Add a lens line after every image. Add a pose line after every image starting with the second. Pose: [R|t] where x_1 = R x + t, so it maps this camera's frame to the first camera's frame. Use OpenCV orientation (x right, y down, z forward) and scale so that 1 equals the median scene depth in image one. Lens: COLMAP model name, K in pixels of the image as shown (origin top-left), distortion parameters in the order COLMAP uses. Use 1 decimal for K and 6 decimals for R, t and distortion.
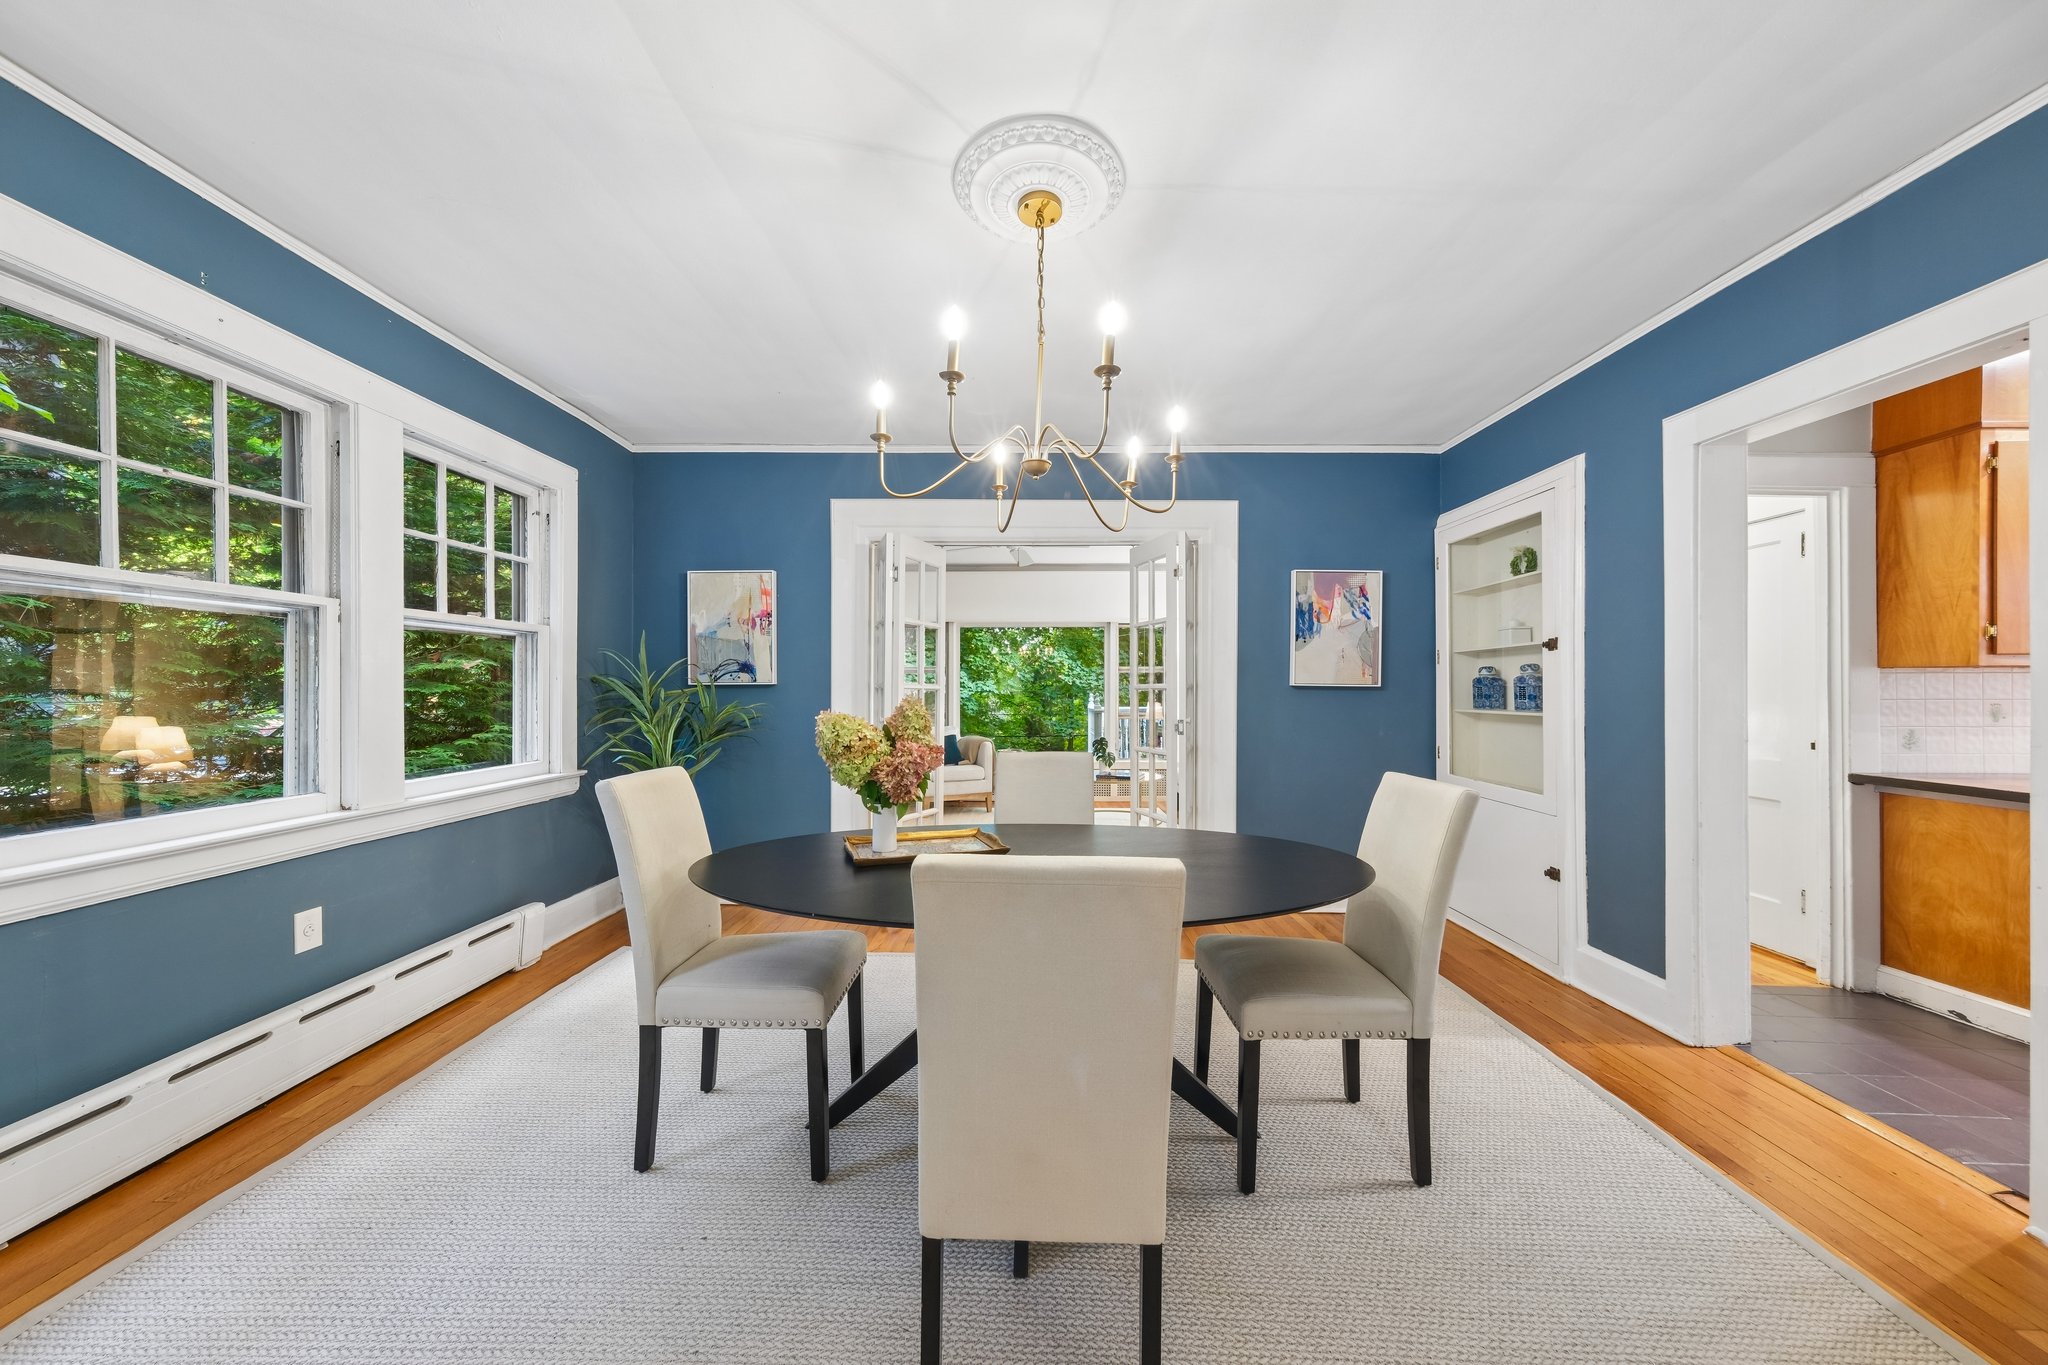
lens RADIAL K [[726.0, 0, 1017.5], [0, 726.0, 685.4], [0, 0, 1]] dist [0.028253, 0.000026]
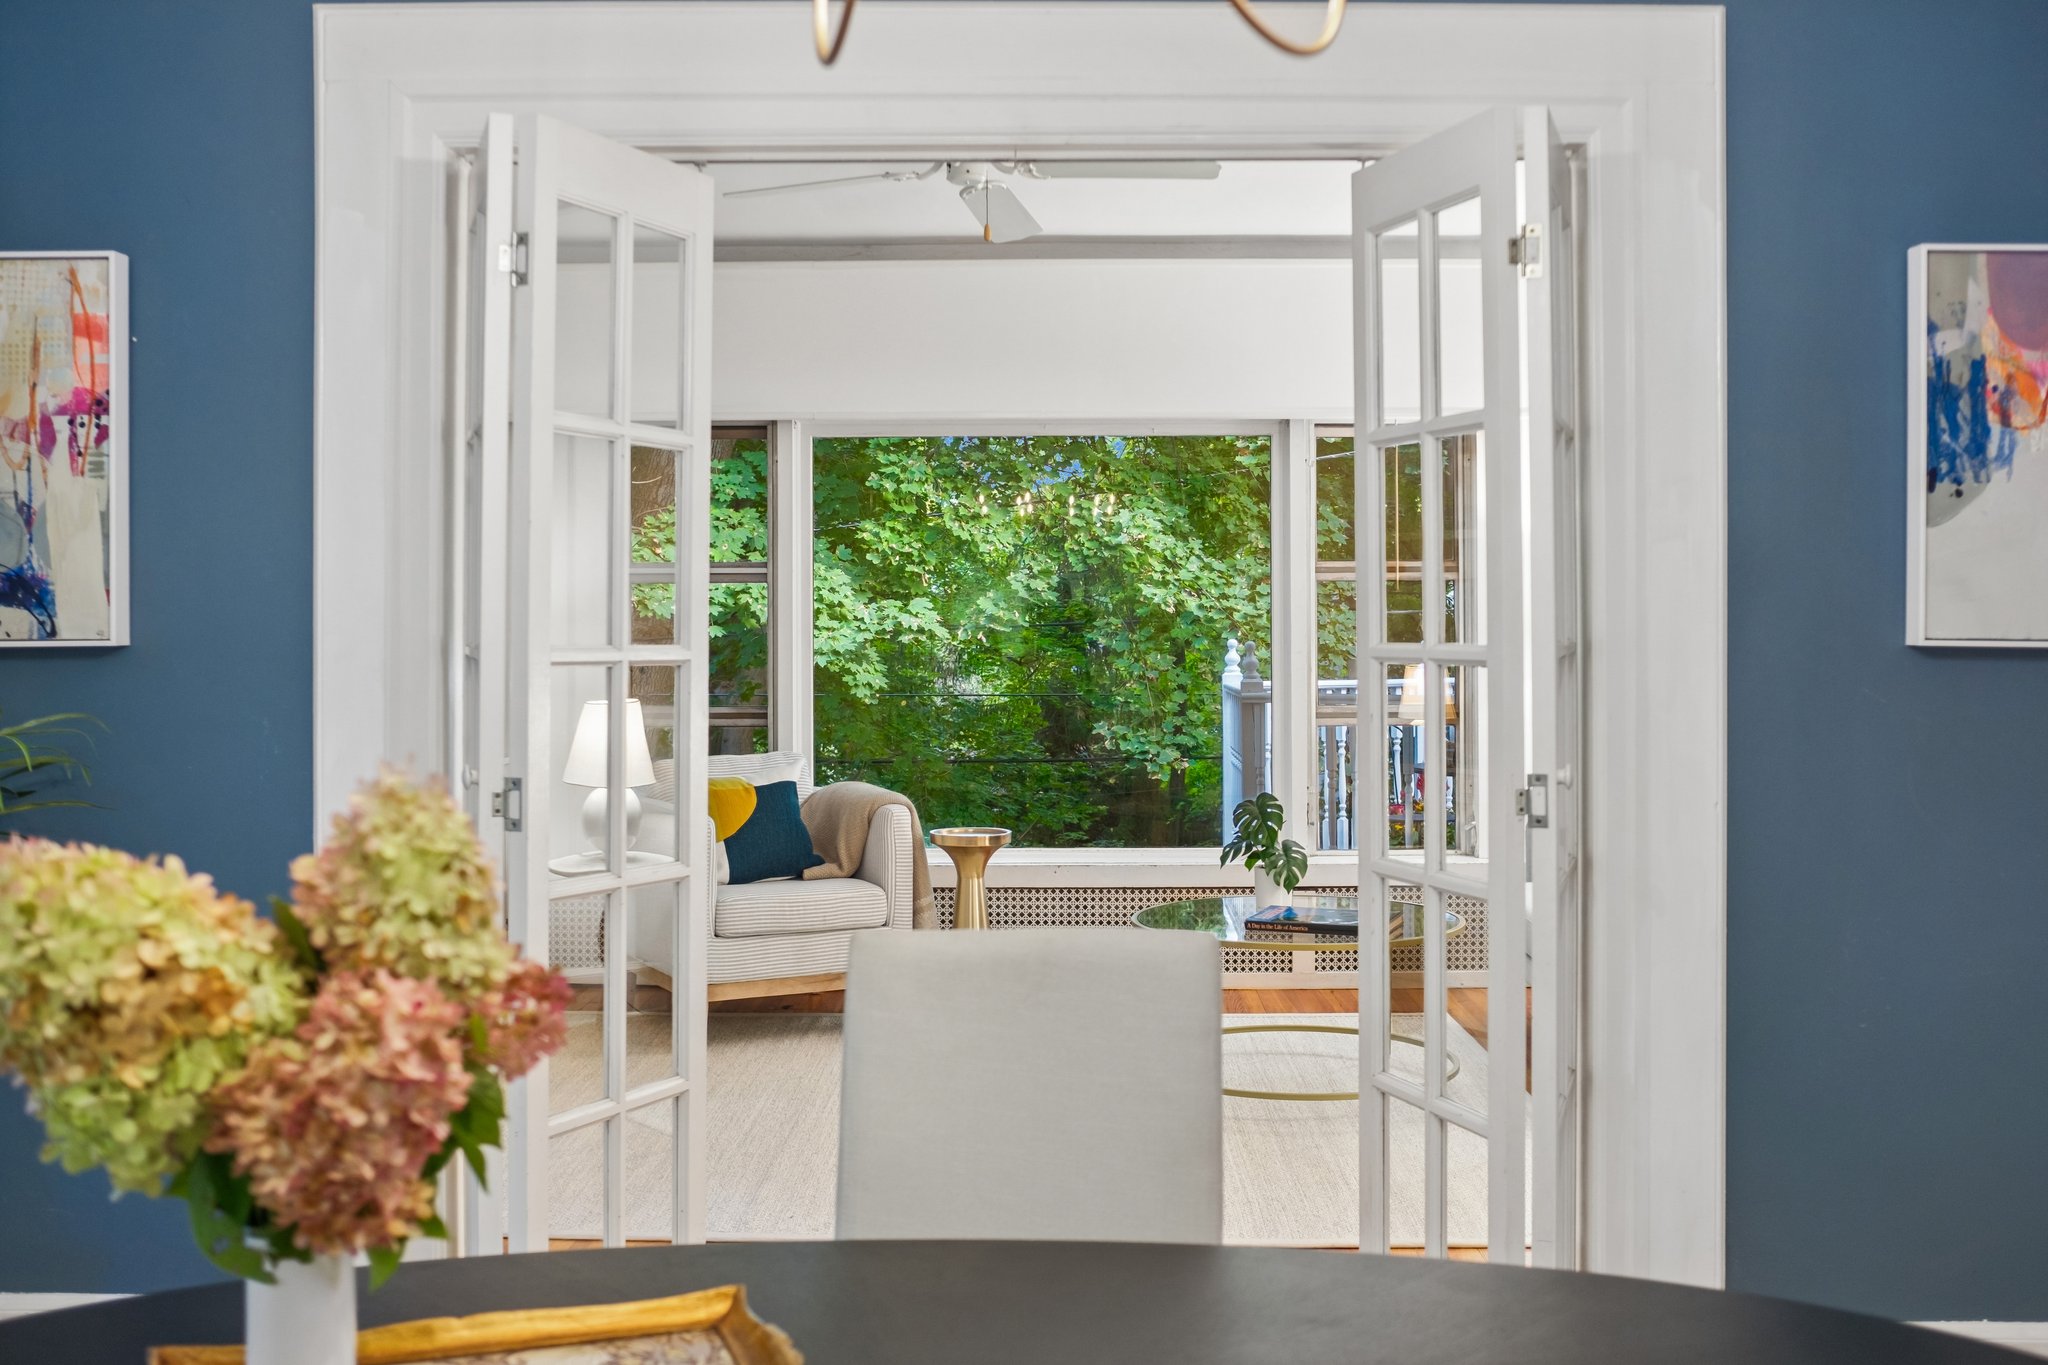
lens RADIAL K [[2098.0, 0, 1030.2], [0, 2098.0, 590.7], [0, 0, 1]] dist [-0.040476, 0.008648]
pose [[0.999996, -0.002582, 0.001437, 0.025696], [0.002586, 0.999991, -0.003280, -0.019651], [-0.001428, 0.003284, 0.999994, 0.176501]]
